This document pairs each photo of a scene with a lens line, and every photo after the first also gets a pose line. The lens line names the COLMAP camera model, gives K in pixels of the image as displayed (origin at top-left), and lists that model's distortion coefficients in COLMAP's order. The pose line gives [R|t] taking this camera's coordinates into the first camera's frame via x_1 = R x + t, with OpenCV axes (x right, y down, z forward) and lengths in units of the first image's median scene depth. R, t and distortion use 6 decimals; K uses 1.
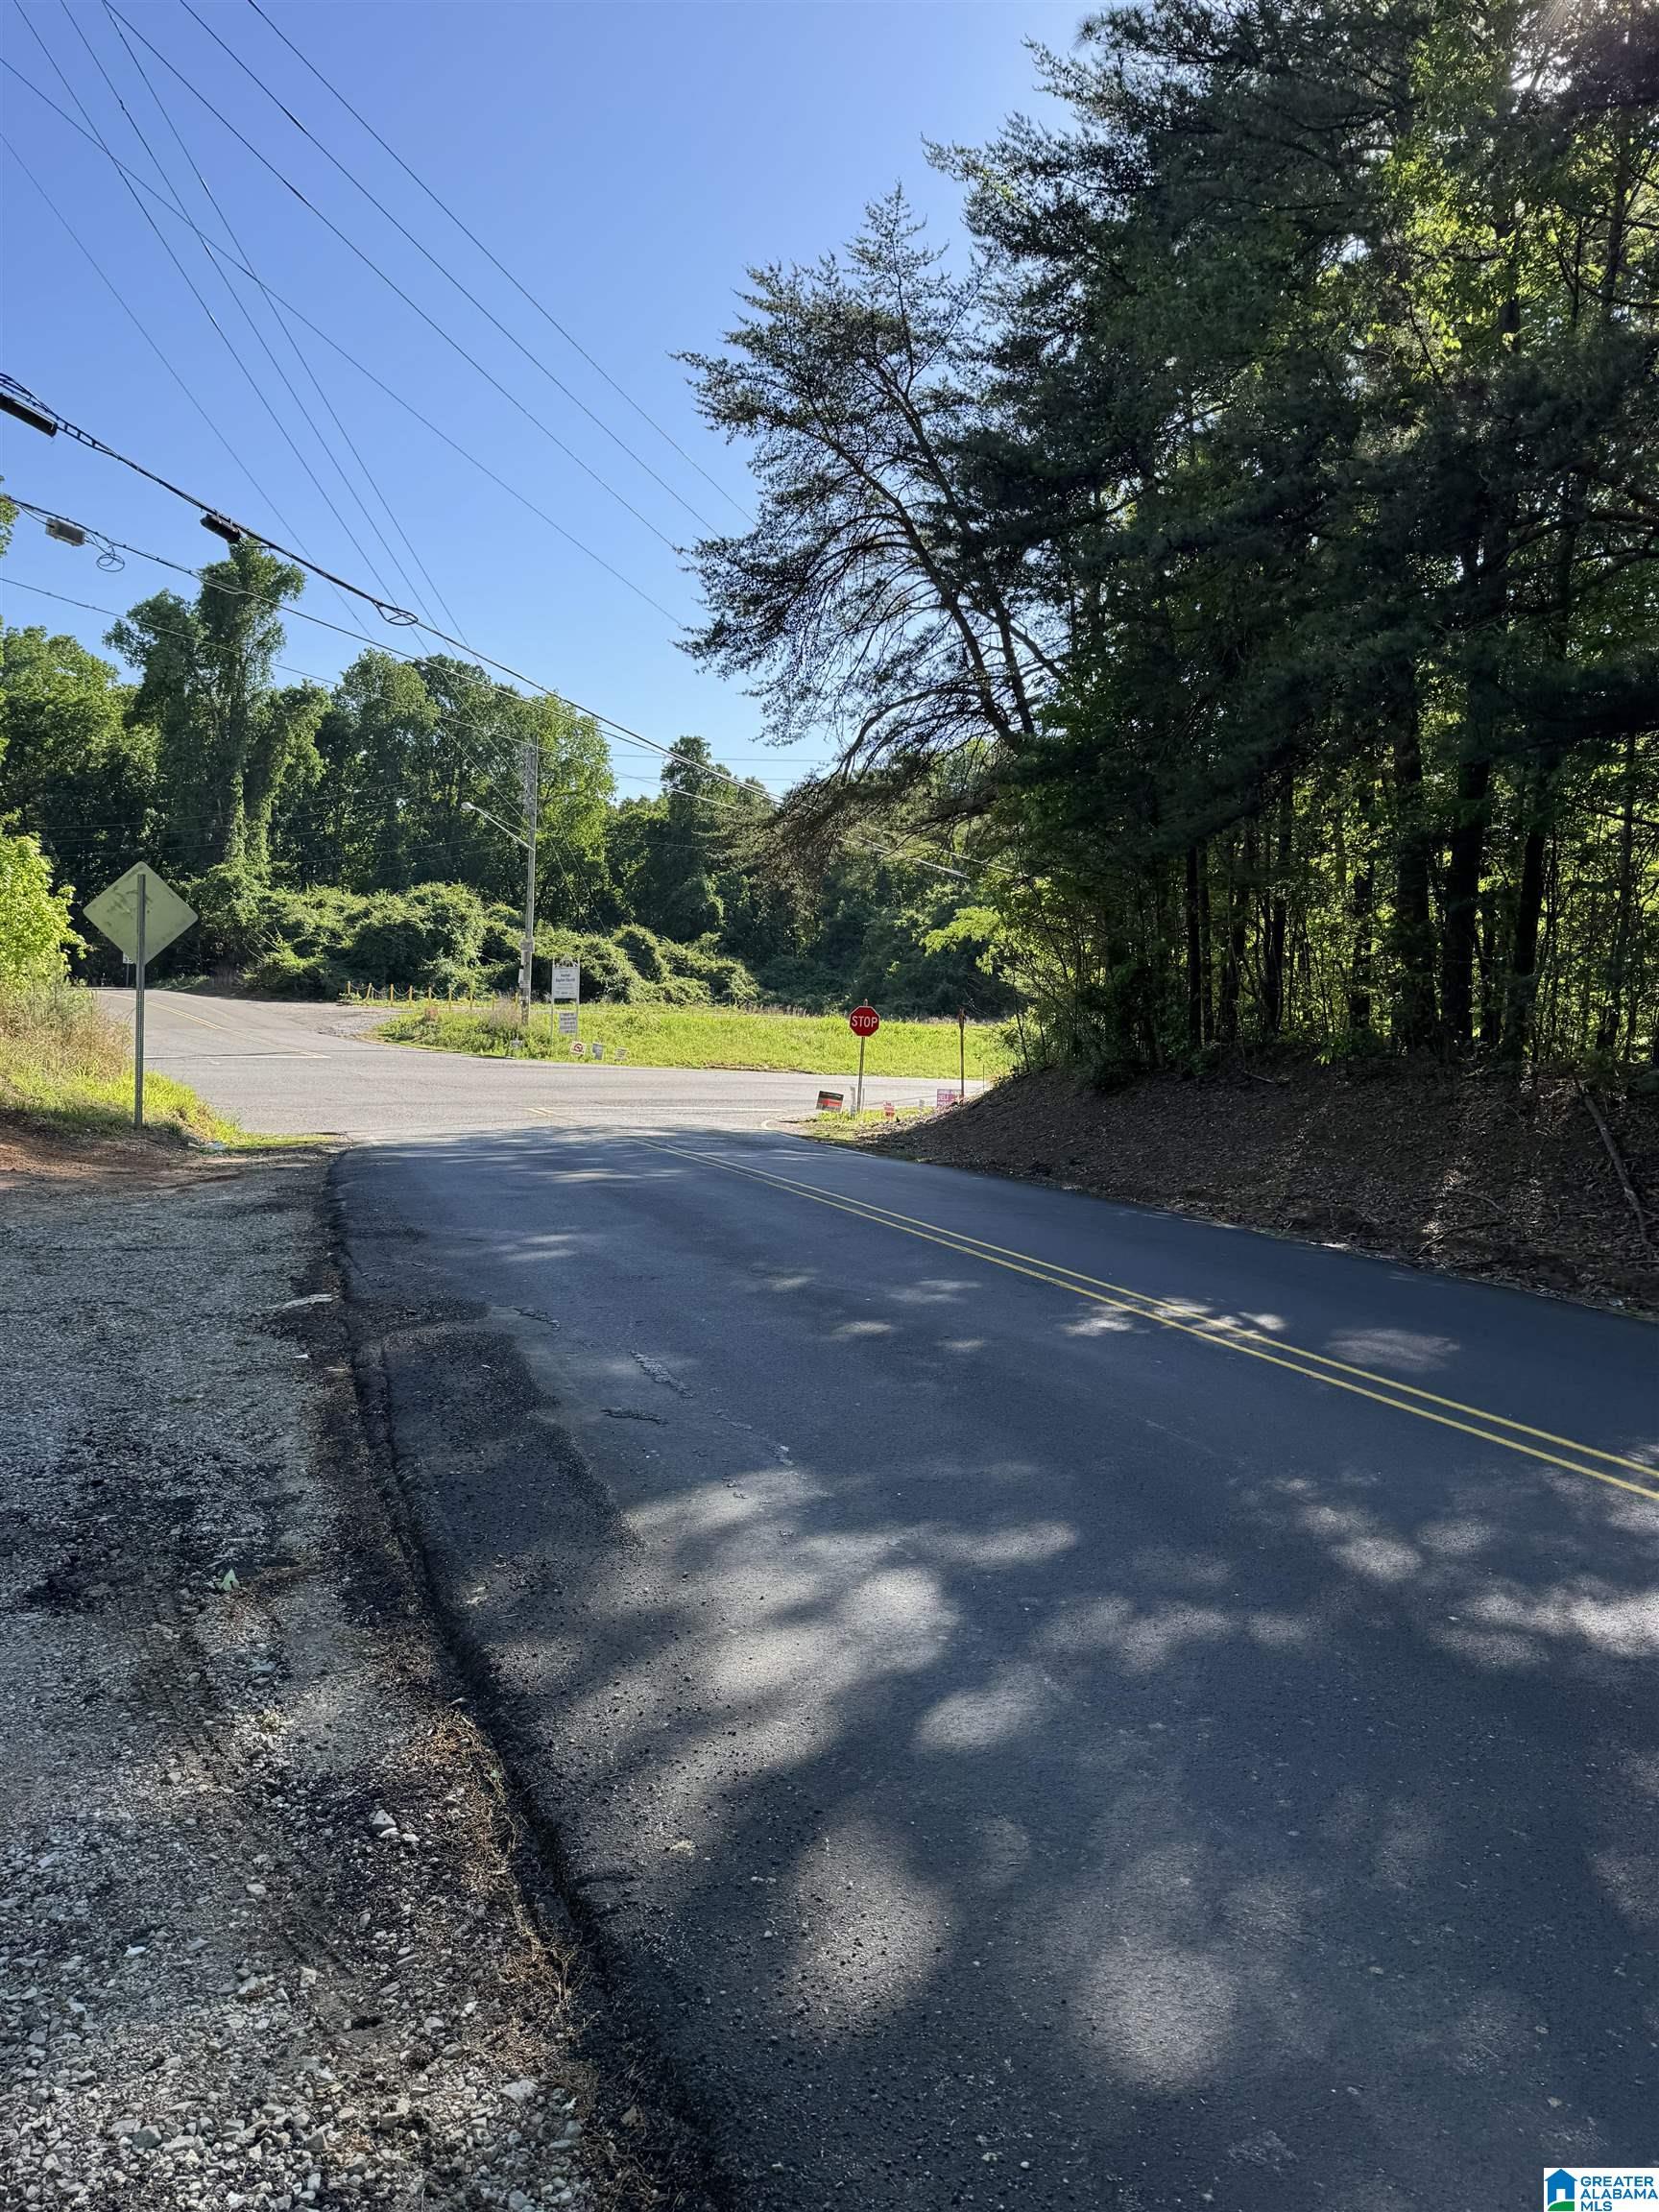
lens RADIAL K [[1544.4, 0, 887.8], [0, 1544.4, 1182.3], [0, 0, 1]] dist [0.006537, -0.014548]
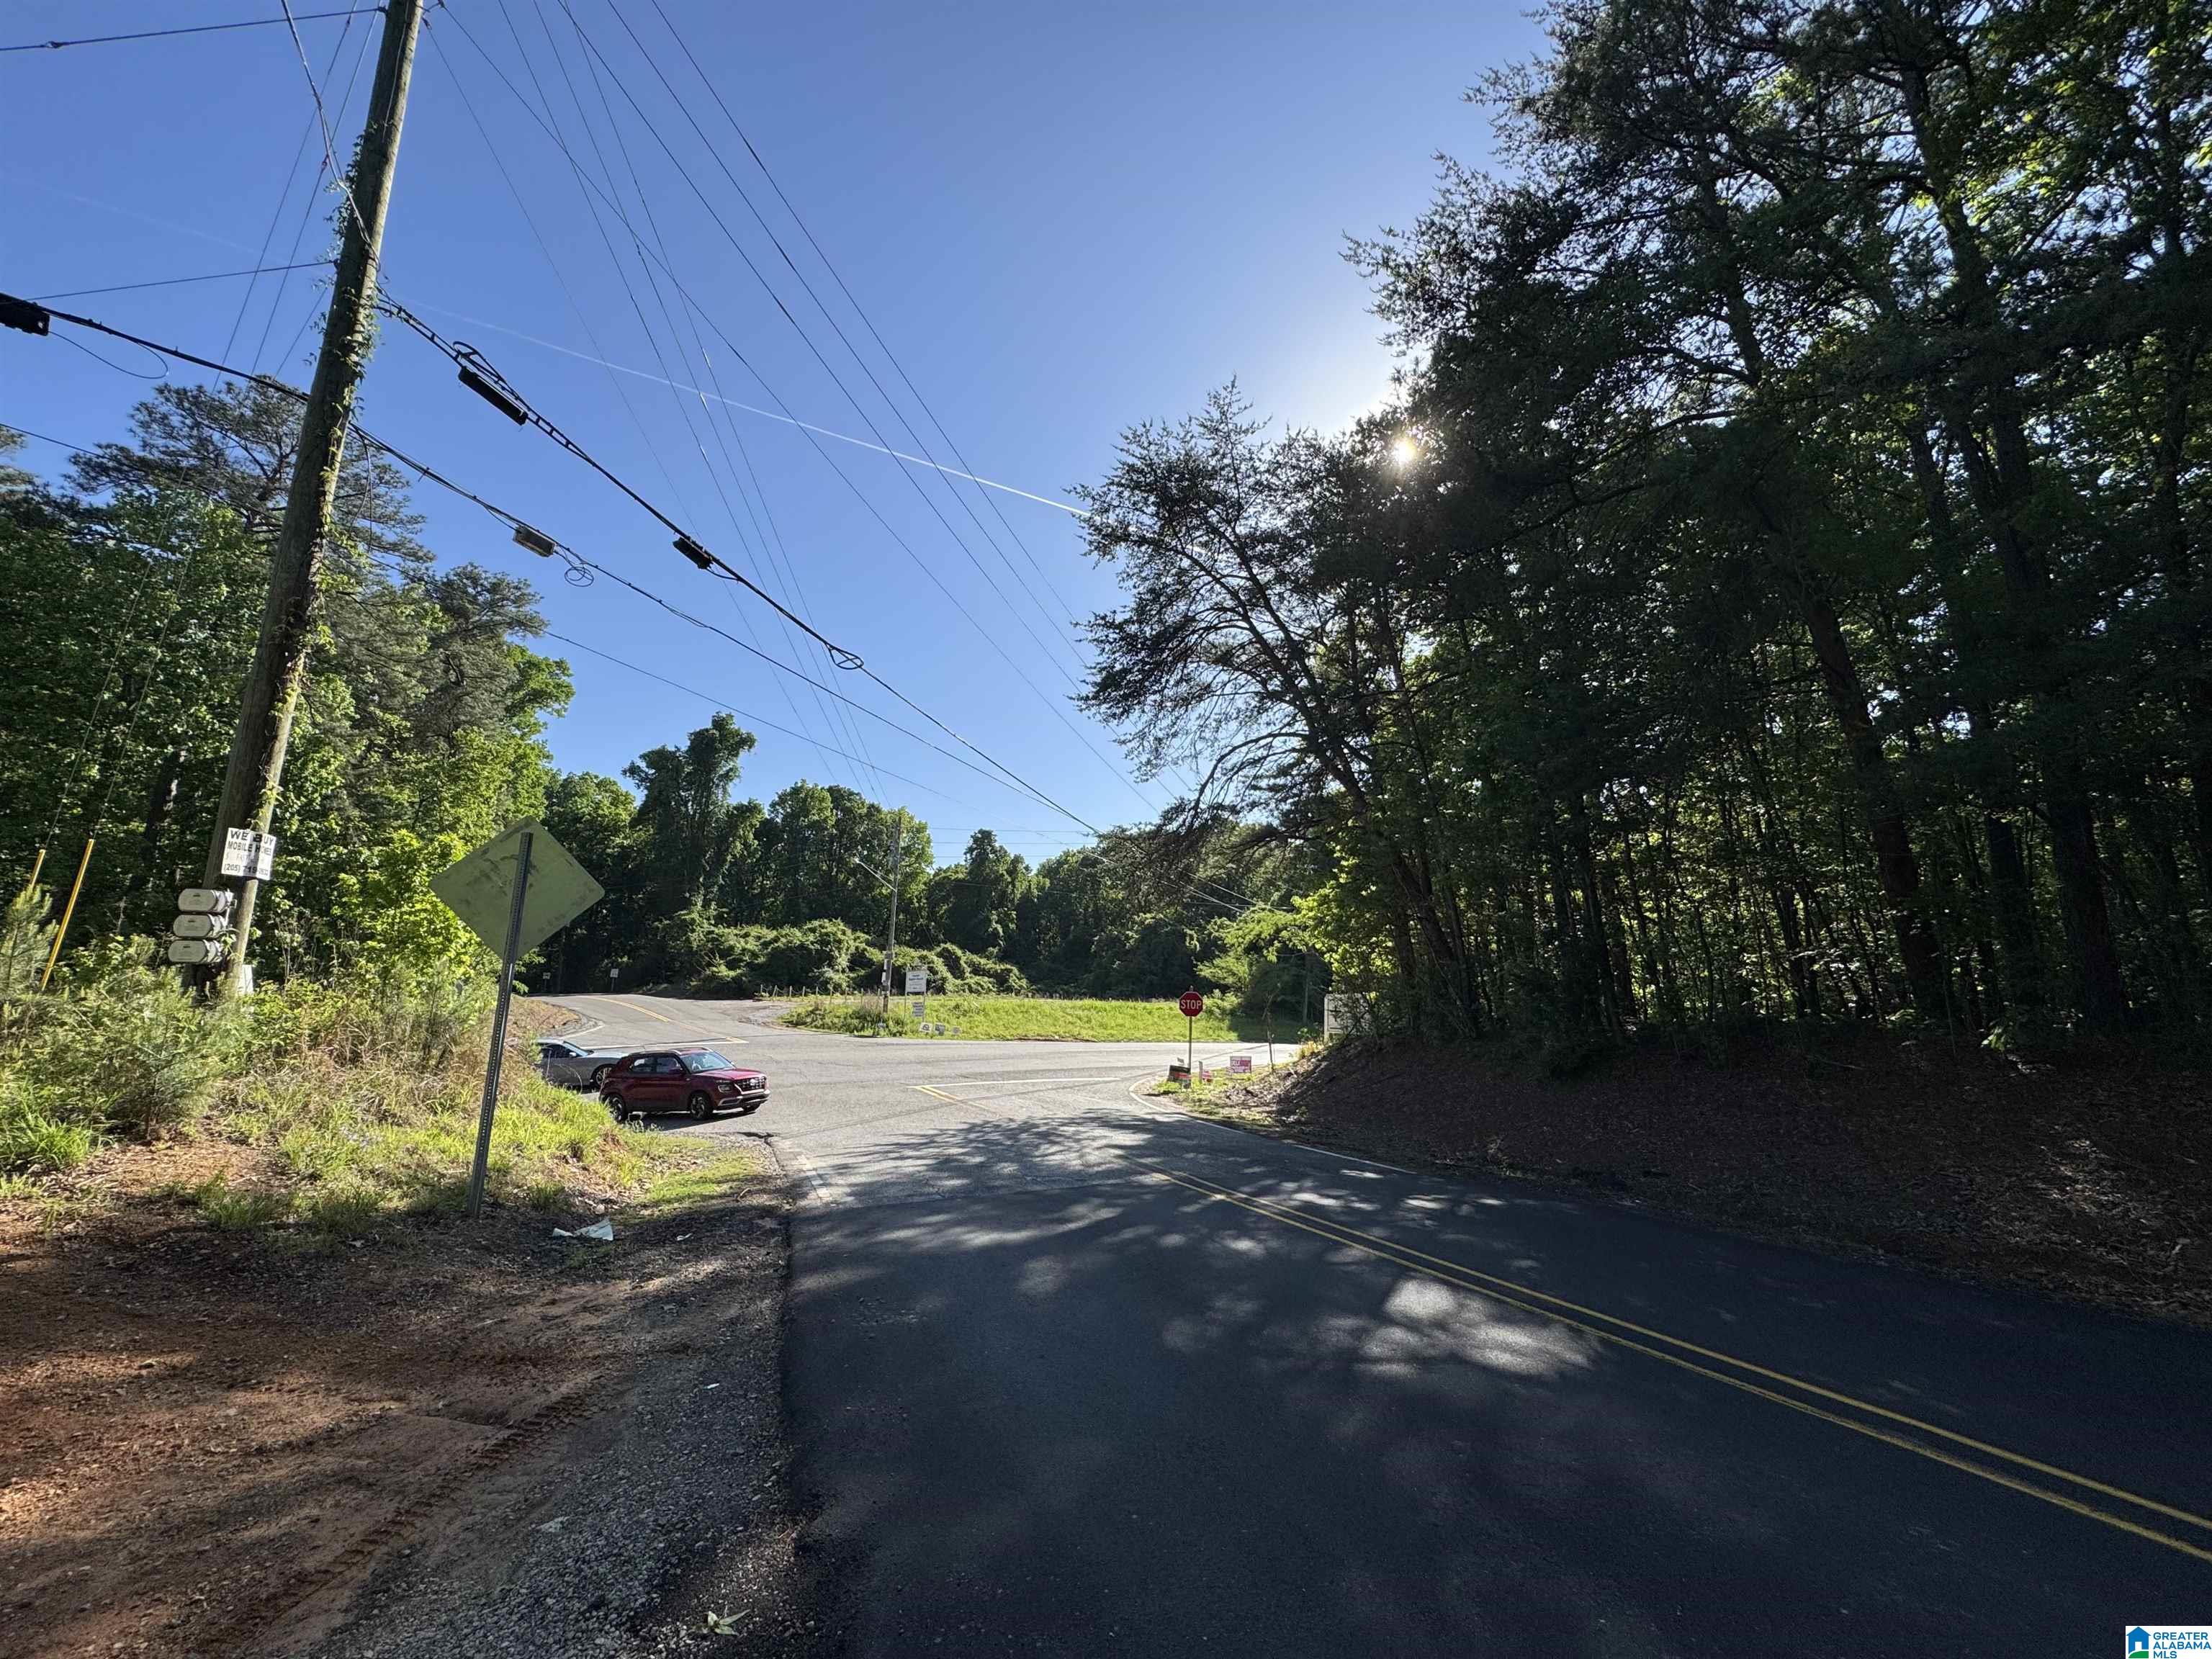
lens RADIAL K [[885.1, 0, 1105.0], [0, 885.1, 829.5], [0, 0, 1]] dist [-0.000816, -0.000452]
pose [[0.998930, -0.022016, 0.040662, -0.050767], [0.032816, 0.957073, -0.287983, -0.017174], [-0.032576, 0.289009, 0.956772, 0.132295]]
